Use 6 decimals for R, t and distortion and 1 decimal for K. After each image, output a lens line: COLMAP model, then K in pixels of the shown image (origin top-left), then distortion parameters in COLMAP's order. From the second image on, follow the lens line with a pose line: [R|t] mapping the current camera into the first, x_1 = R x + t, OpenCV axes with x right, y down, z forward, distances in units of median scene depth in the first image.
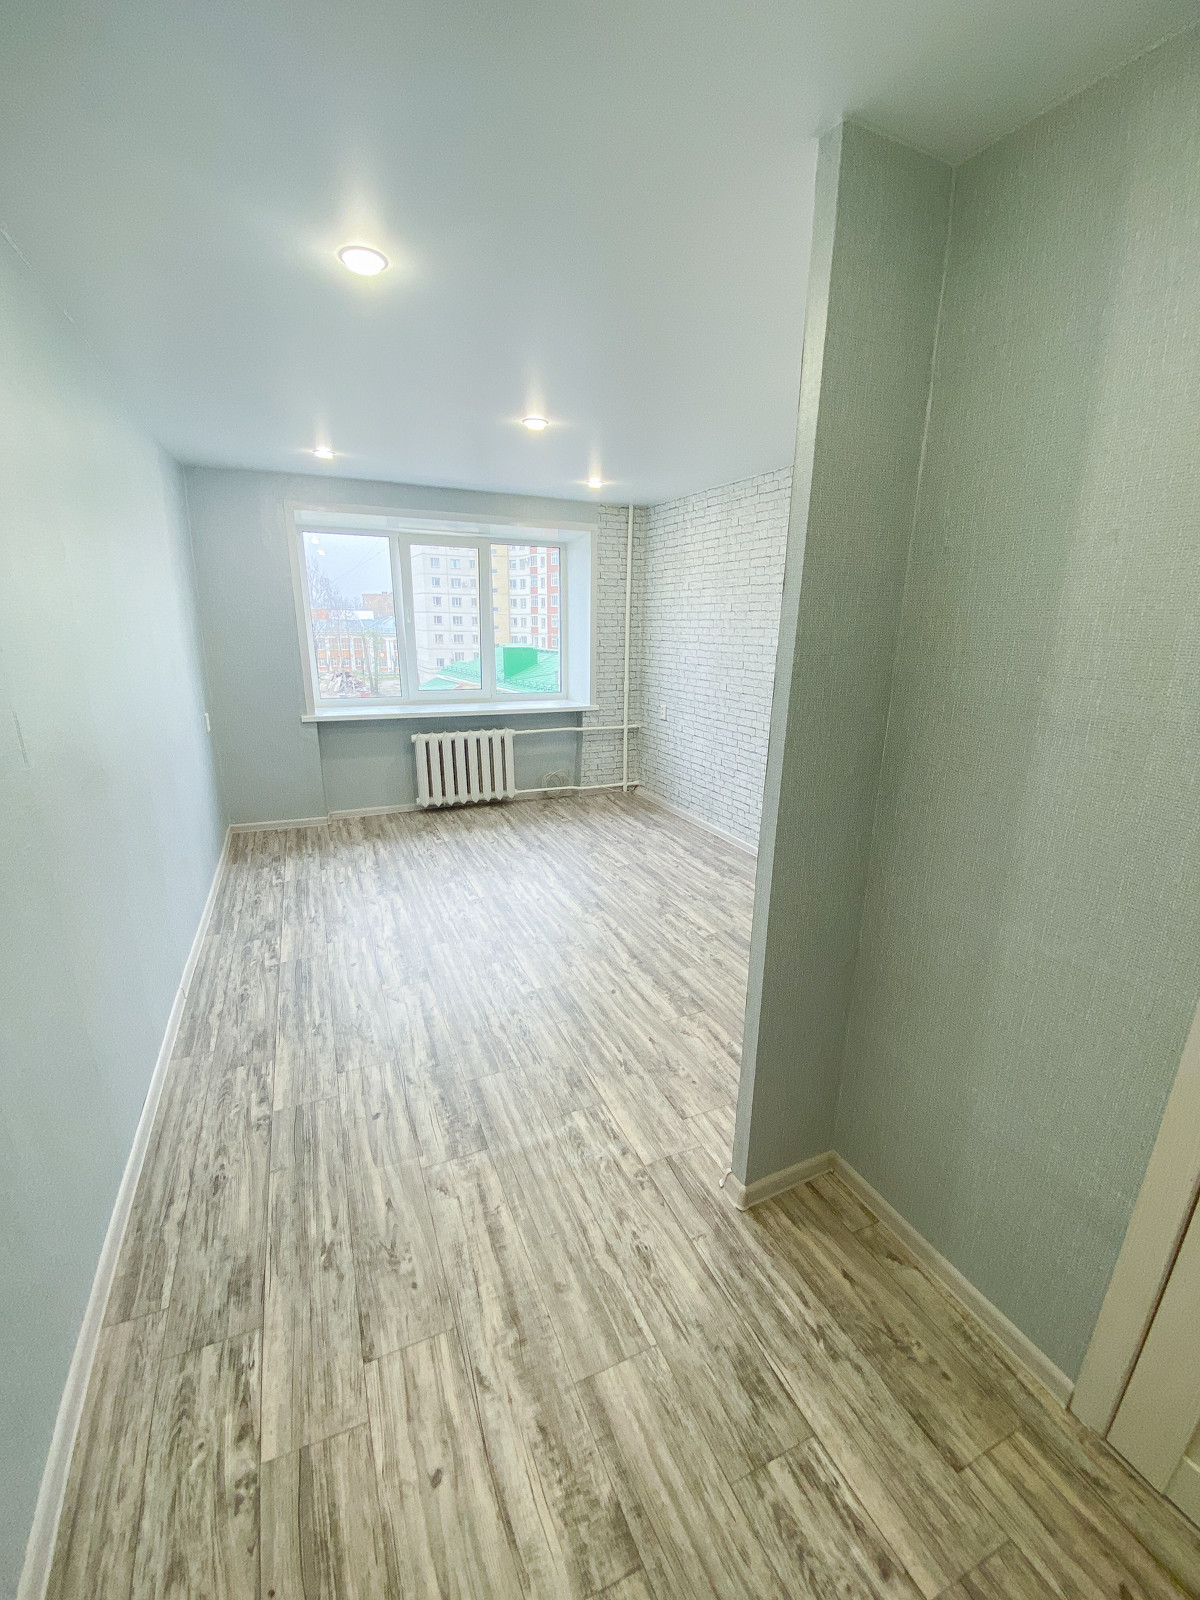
lens RADIAL K [[647.8, 0, 600.0], [0, 647.8, 800.0], [0, 0, 1]] dist [0.088901, -0.000055]
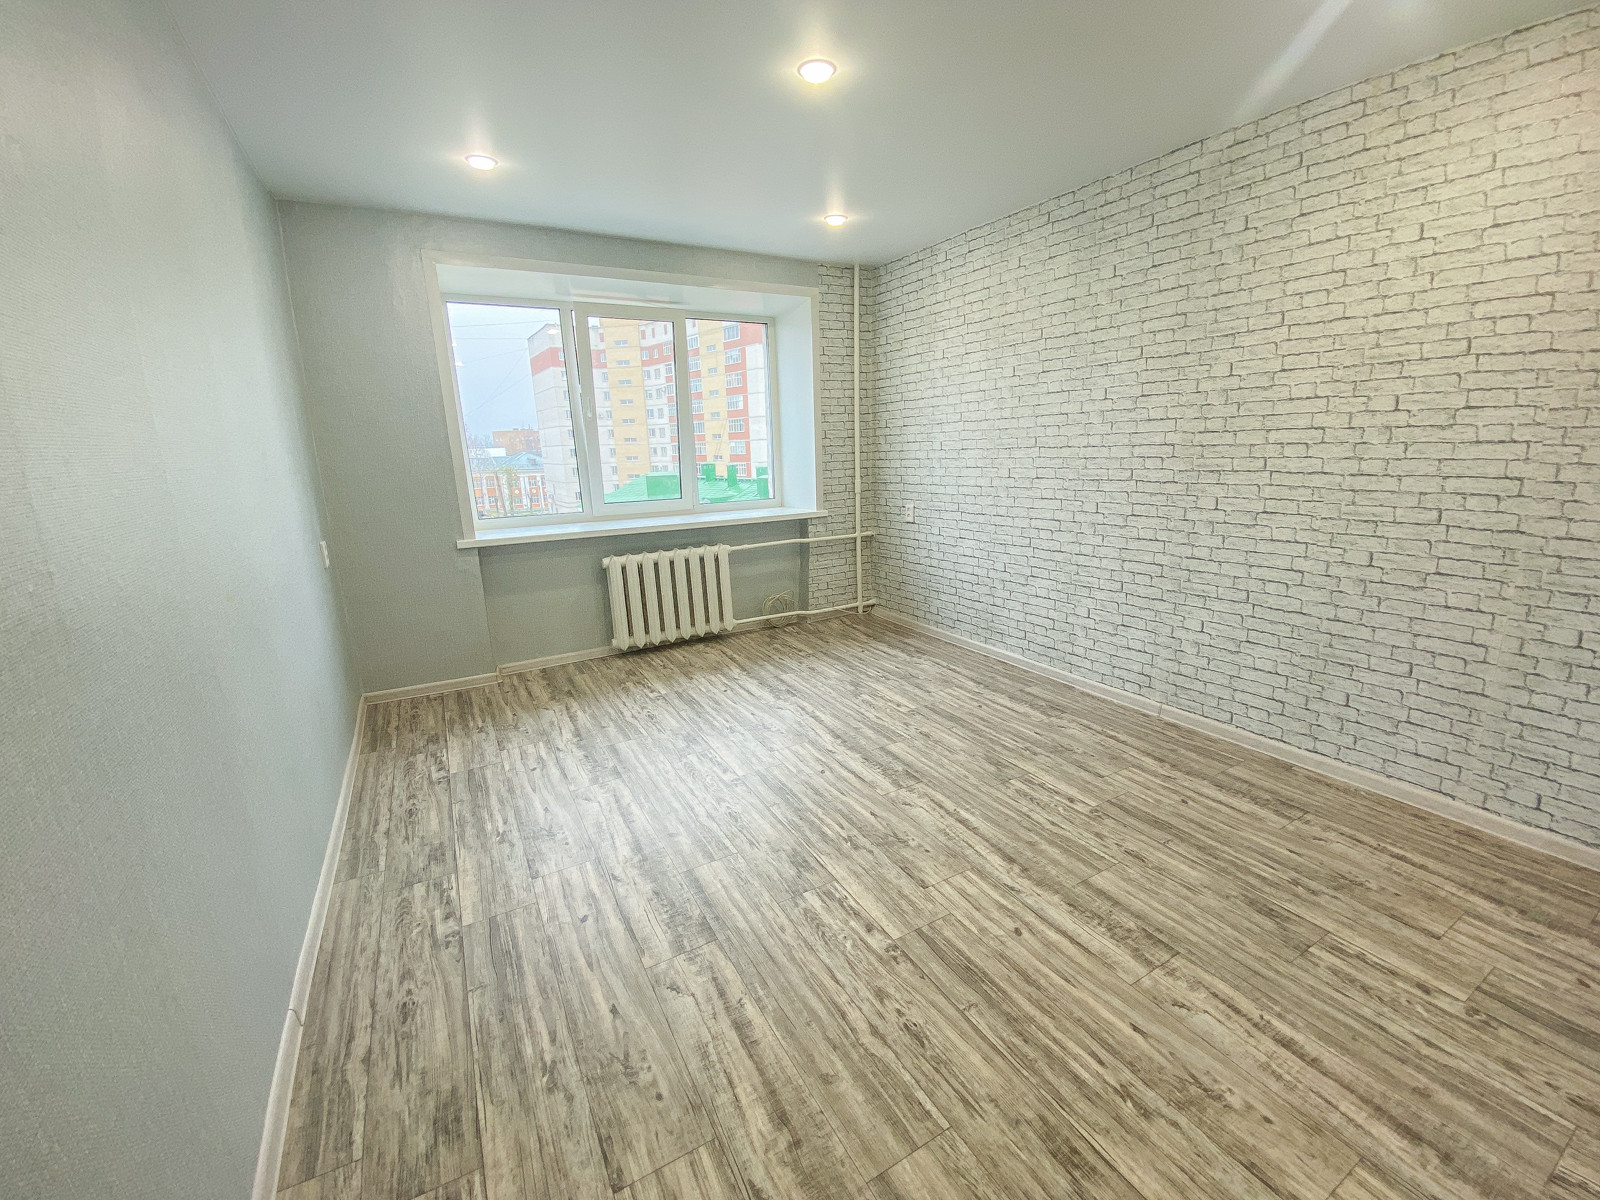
lens RADIAL K [[647.4, 0, 800.0], [0, 647.4, 600.0], [0, 0, 1]] dist [0.078388, -0.044352]
pose [[0.994564, -0.064669, 0.081606, -0.121492], [0.067687, 0.997100, -0.034774, -0.007478], [-0.079120, 0.040109, 0.996058, 0.212286]]
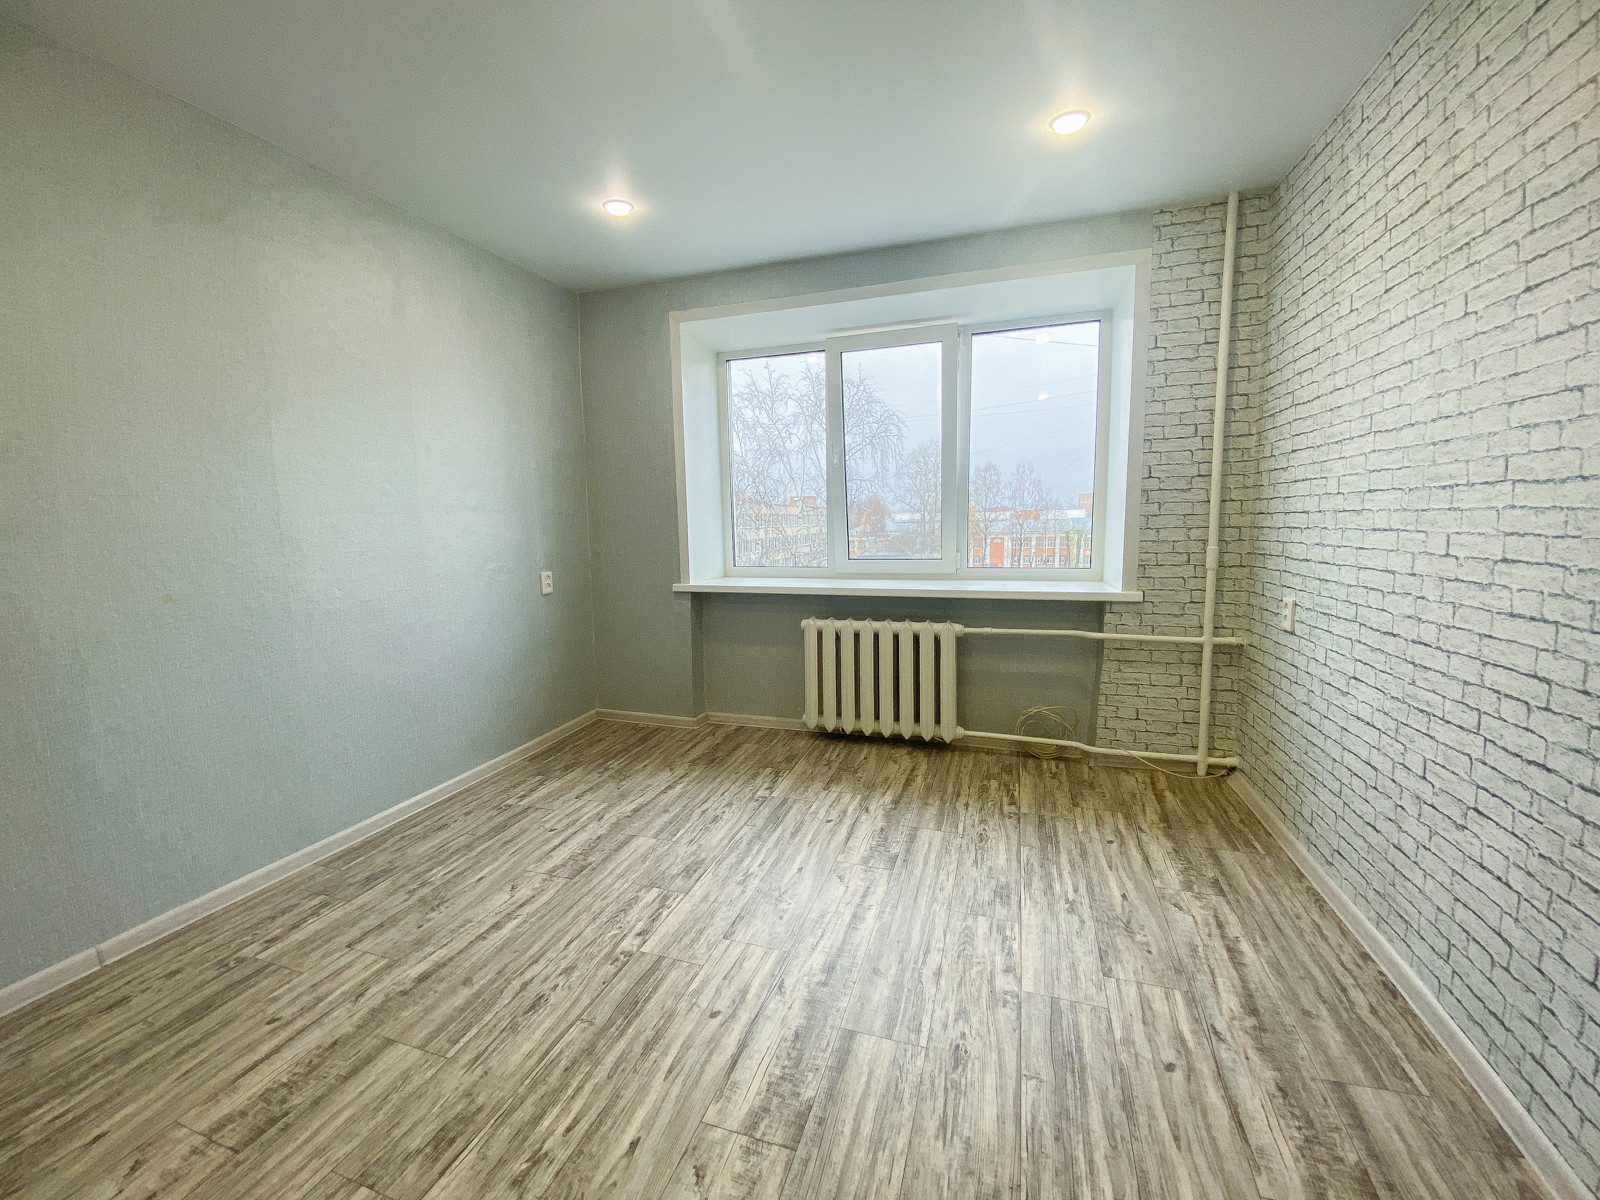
lens RADIAL K [[653.5, 0, 800.0], [0, 653.5, 600.0], [0, 0, 1]] dist [0.021835, -0.020014]
pose [[0.738011, 0.058326, -0.672264, 0.160484], [-0.156288, 0.983943, -0.086204, -0.060486], [0.656441, 0.168686, 0.735276, 0.499681]]
